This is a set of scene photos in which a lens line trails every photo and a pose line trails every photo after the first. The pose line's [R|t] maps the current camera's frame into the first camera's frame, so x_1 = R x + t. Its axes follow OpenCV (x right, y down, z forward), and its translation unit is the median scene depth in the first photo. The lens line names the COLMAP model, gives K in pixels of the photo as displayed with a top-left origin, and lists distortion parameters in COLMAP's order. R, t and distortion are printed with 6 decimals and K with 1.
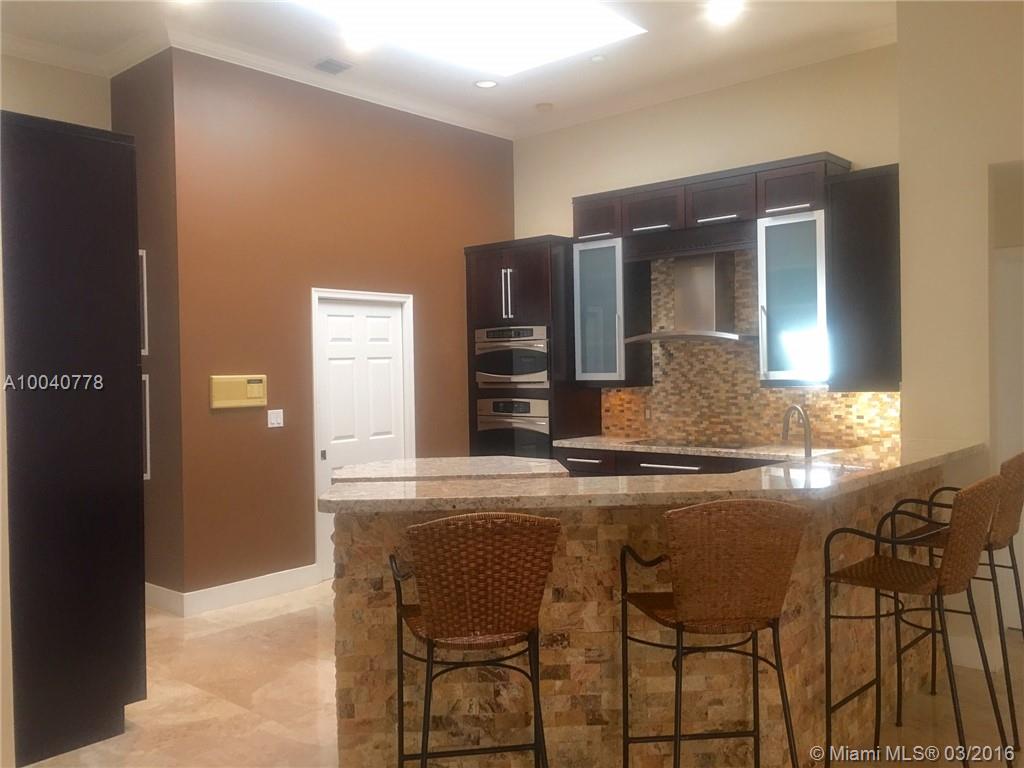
lens RADIAL K [[861.6, 0, 512.0], [0, 861.6, 384.0], [0, 0, 1]] dist [0.003552, 0.000904]
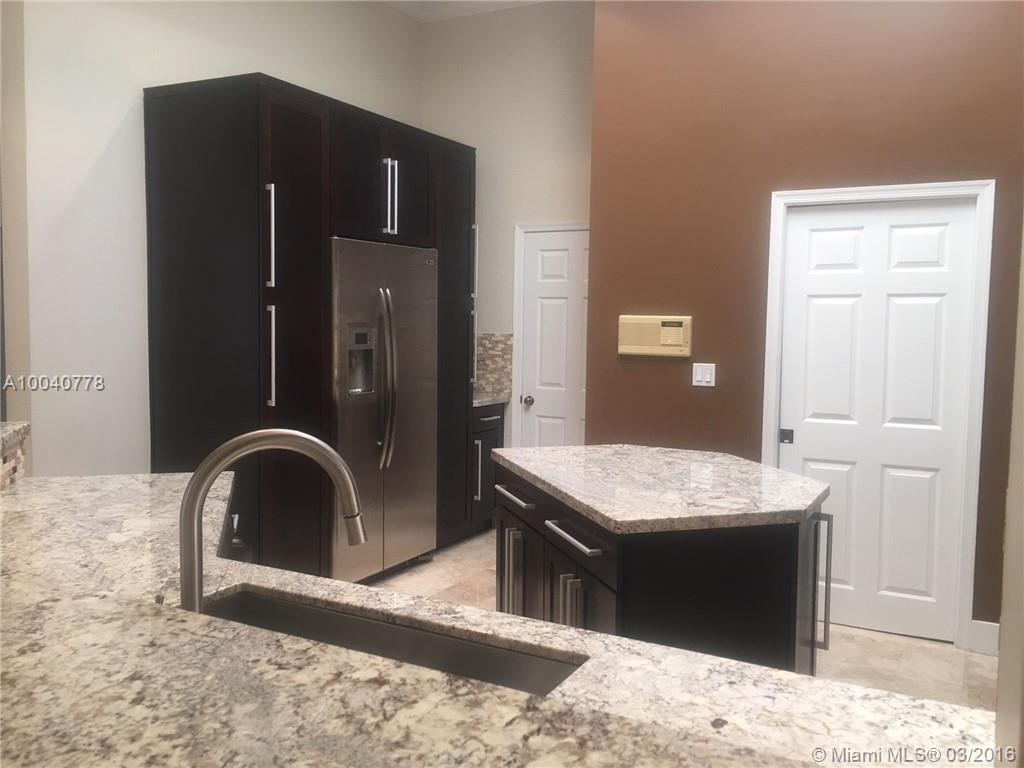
lens RADIAL K [[861.6, 0, 512.0], [0, 861.6, 384.0], [0, 0, 1]] dist [0.003552, 0.000904]
pose [[0.238677, 0.070668, -0.968524, 0.615249], [-0.047080, 0.997018, 0.061145, 0.014600], [0.969957, 0.031005, 0.241293, 0.978499]]
